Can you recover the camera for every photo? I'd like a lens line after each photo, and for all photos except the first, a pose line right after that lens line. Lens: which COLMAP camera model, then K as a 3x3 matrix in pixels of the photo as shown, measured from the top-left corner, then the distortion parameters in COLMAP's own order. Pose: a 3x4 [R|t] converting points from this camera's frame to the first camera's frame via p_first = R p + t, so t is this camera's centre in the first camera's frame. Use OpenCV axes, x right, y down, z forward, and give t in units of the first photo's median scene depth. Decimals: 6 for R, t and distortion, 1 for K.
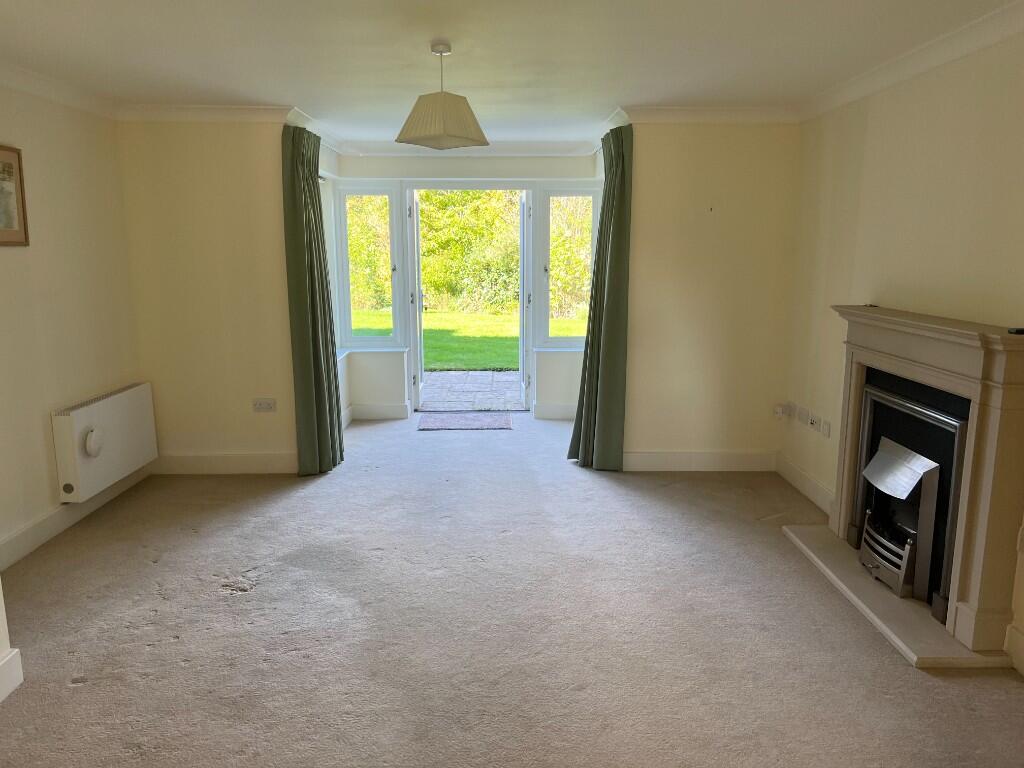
lens RADIAL K [[762.1, 0, 513.2], [0, 762.1, 388.9], [0, 0, 1]] dist [0.017705, -0.011662]
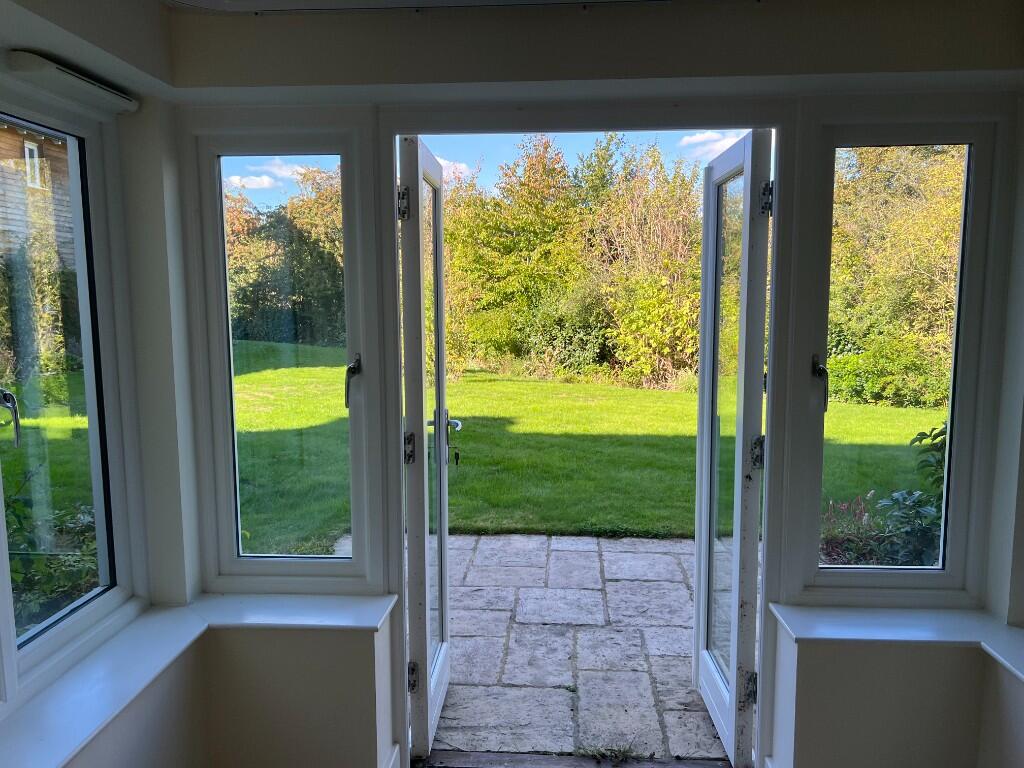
lens RADIAL K [[762.1, 0, 507.5], [0, 762.1, 385.1], [0, 0, 1]] dist [0.017705, -0.011662]
pose [[0.995899, 0.001349, -0.090467, -0.015995], [-0.007724, 0.997506, -0.070162, -0.035213], [0.090147, 0.070573, 0.993425, 0.188077]]
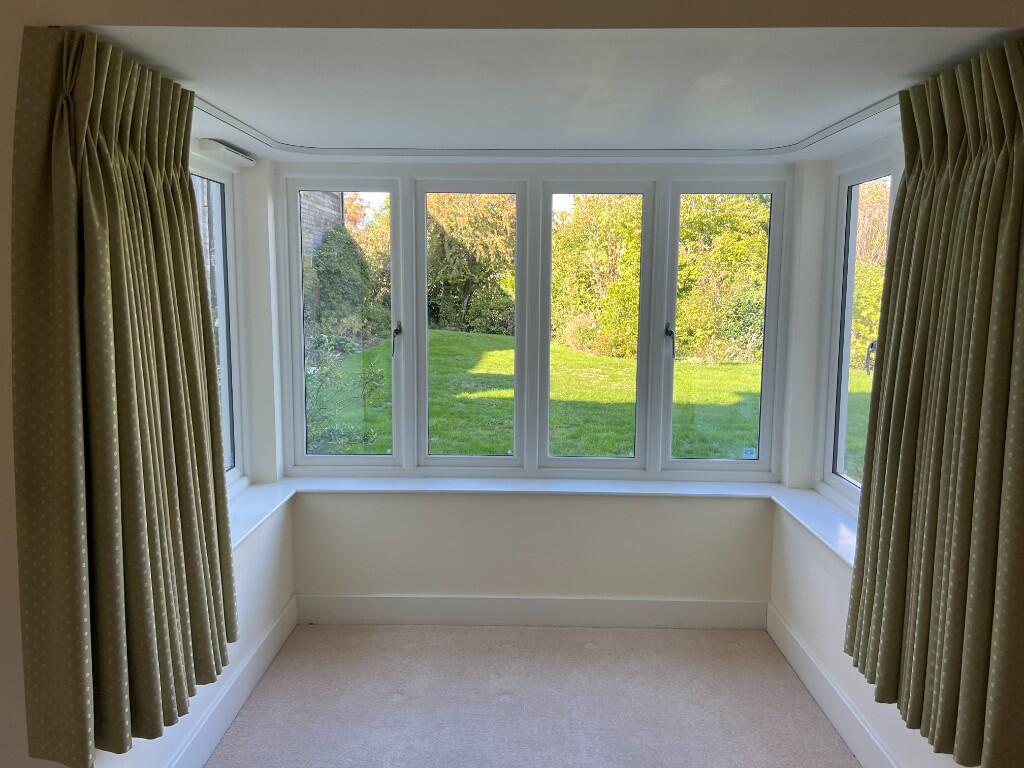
lens RADIAL K [[762.1, 0, 515.1], [0, 762.1, 387.0], [0, 0, 1]] dist [0.017705, -0.011662]
pose [[0.999235, 0.004026, -0.038906, -0.012615], [-0.006300, 0.998267, -0.058511, -0.023593], [0.038603, 0.058711, 0.997528, 0.131558]]
